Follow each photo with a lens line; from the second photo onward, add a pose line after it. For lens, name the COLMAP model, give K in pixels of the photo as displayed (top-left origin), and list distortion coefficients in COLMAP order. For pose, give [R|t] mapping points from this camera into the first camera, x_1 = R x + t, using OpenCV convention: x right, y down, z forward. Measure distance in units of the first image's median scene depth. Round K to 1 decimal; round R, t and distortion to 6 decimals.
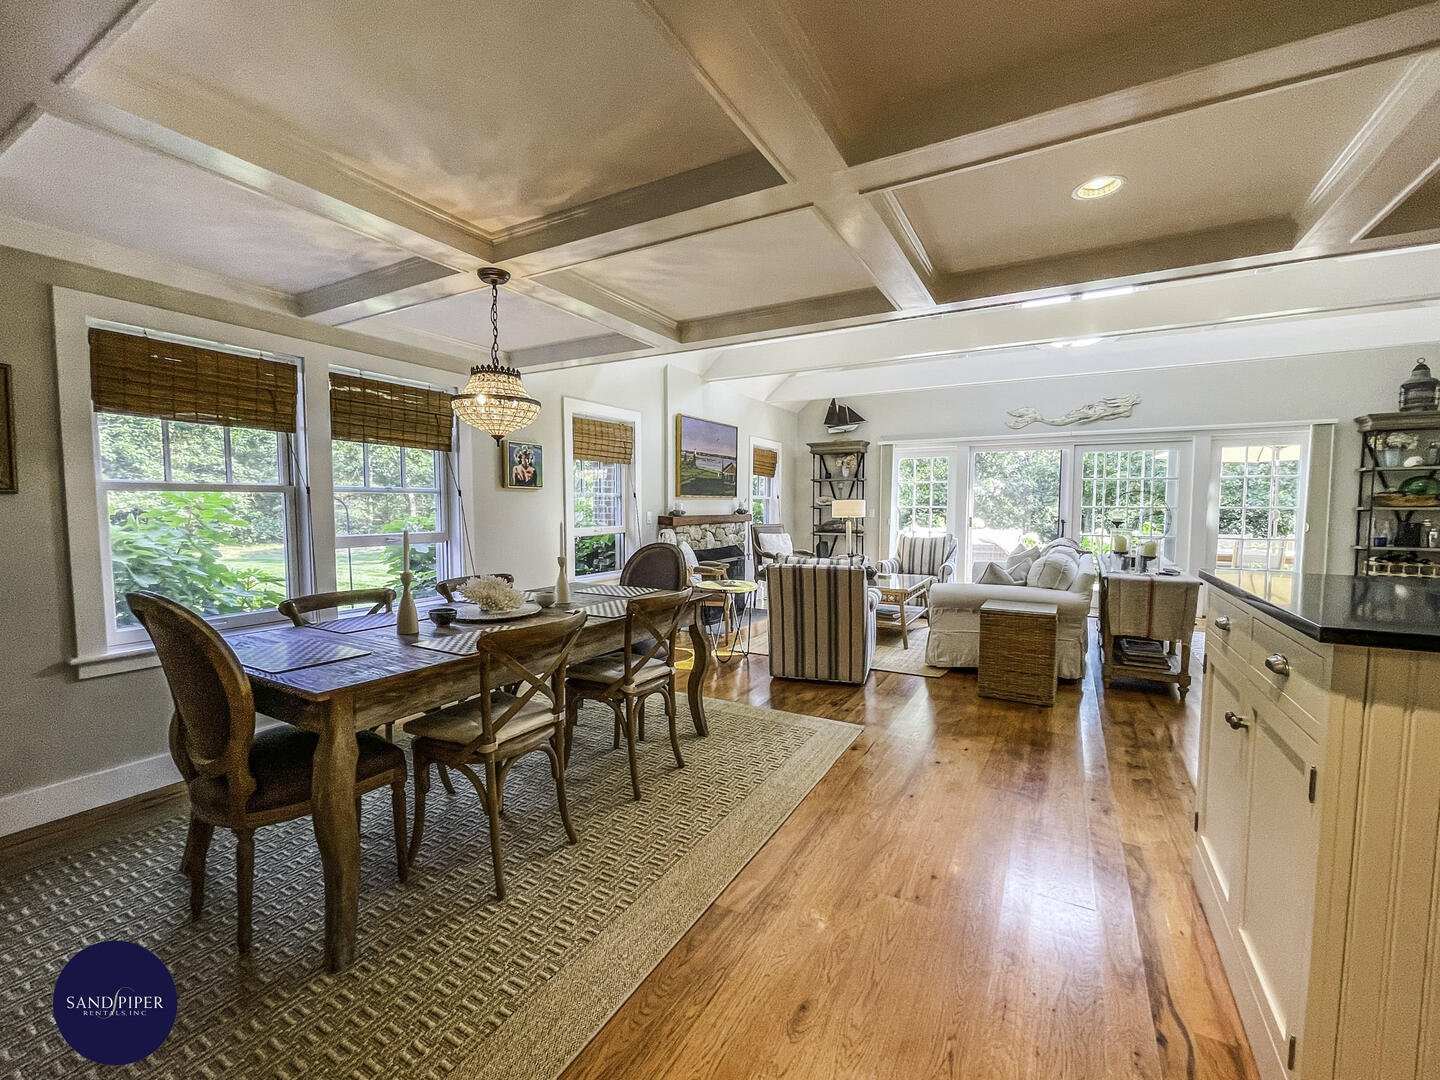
lens RADIAL K [[603.3, 0, 720.0], [0, 603.3, 540.0], [0, 0, 1]] dist [-0.002948, 0.000667]
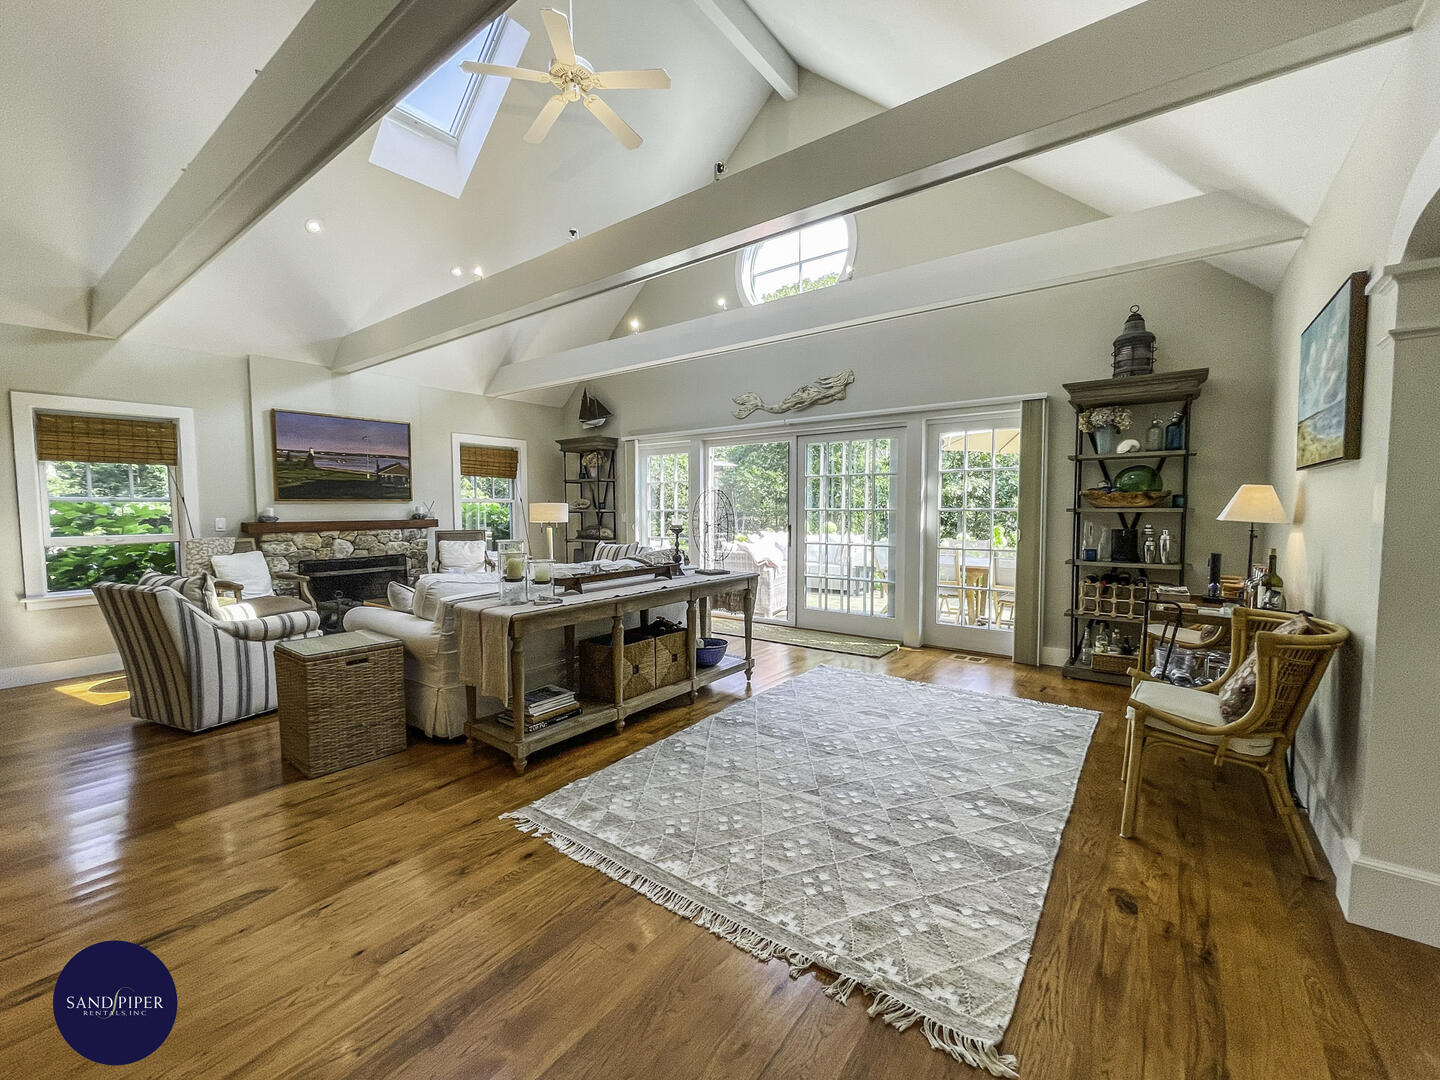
lens RADIAL K [[590.8, 0, 720.0], [0, 590.8, 540.0], [0, 0, 1]] dist [0.003009, 0.000129]
pose [[0.991917, 0.001441, -0.126877, 0.650266], [-0.001633, 0.999998, -0.001414, -0.012319], [0.126874, 0.001610, 0.991917, 0.192016]]
